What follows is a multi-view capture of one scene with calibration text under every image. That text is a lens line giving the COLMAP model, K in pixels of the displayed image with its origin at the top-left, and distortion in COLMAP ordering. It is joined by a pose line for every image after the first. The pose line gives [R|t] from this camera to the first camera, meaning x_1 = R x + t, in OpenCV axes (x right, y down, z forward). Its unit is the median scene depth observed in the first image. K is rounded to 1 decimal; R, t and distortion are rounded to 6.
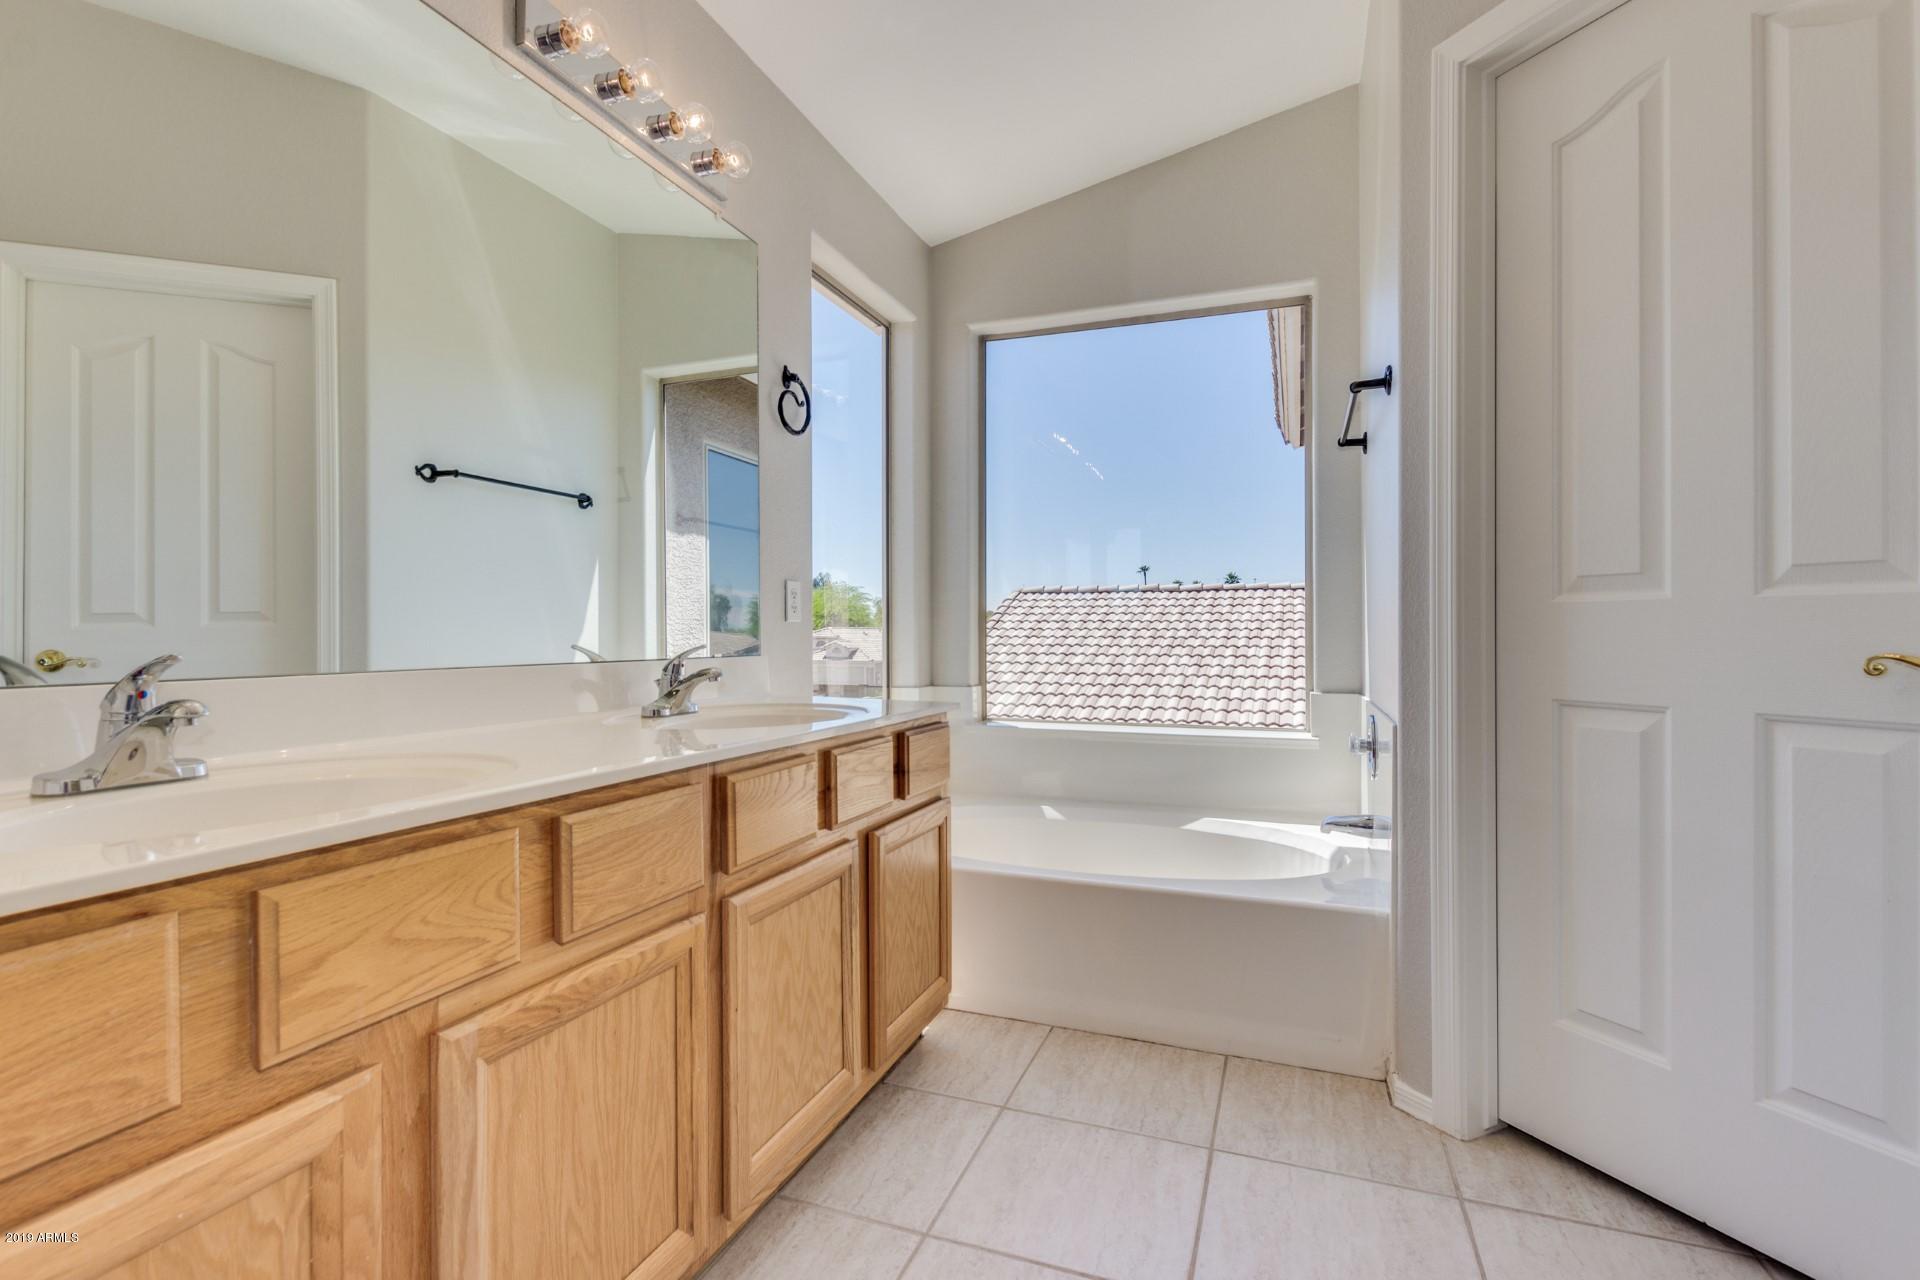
lens RADIAL K [[888.7, 0, 963.0], [0, 888.7, 636.1], [0, 0, 1]] dist [0.009166, -0.004084]
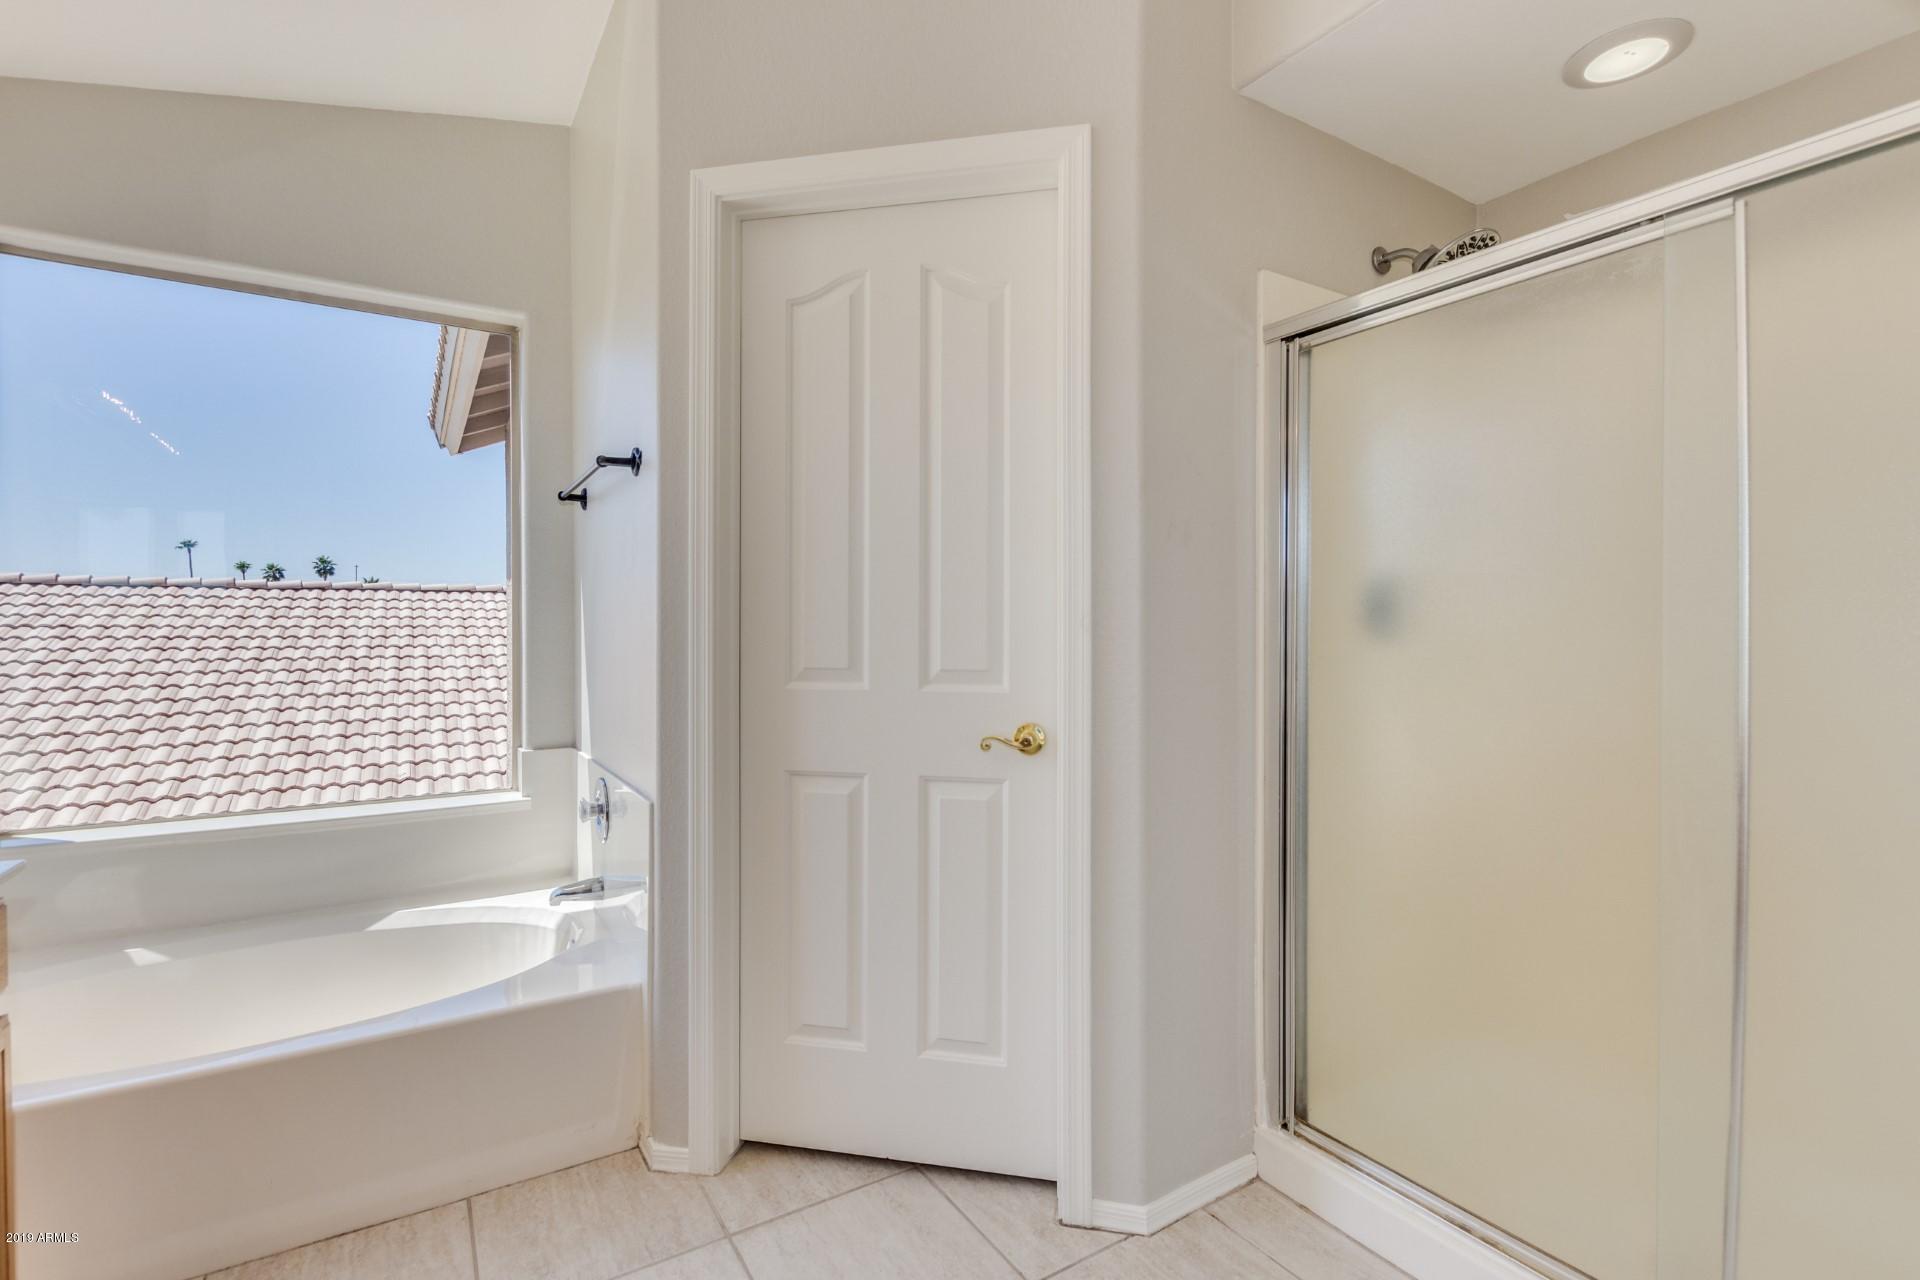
lens RADIAL K [[888.7, 0, 965.7], [0, 888.7, 640.6], [0, 0, 1]] dist [0.009166, -0.004084]
pose [[0.603993, -0.011980, 0.796900, -0.070495], [-0.000385, 0.999883, 0.015323, -0.063950], [-0.796989, -0.009562, 0.603918, 0.053485]]
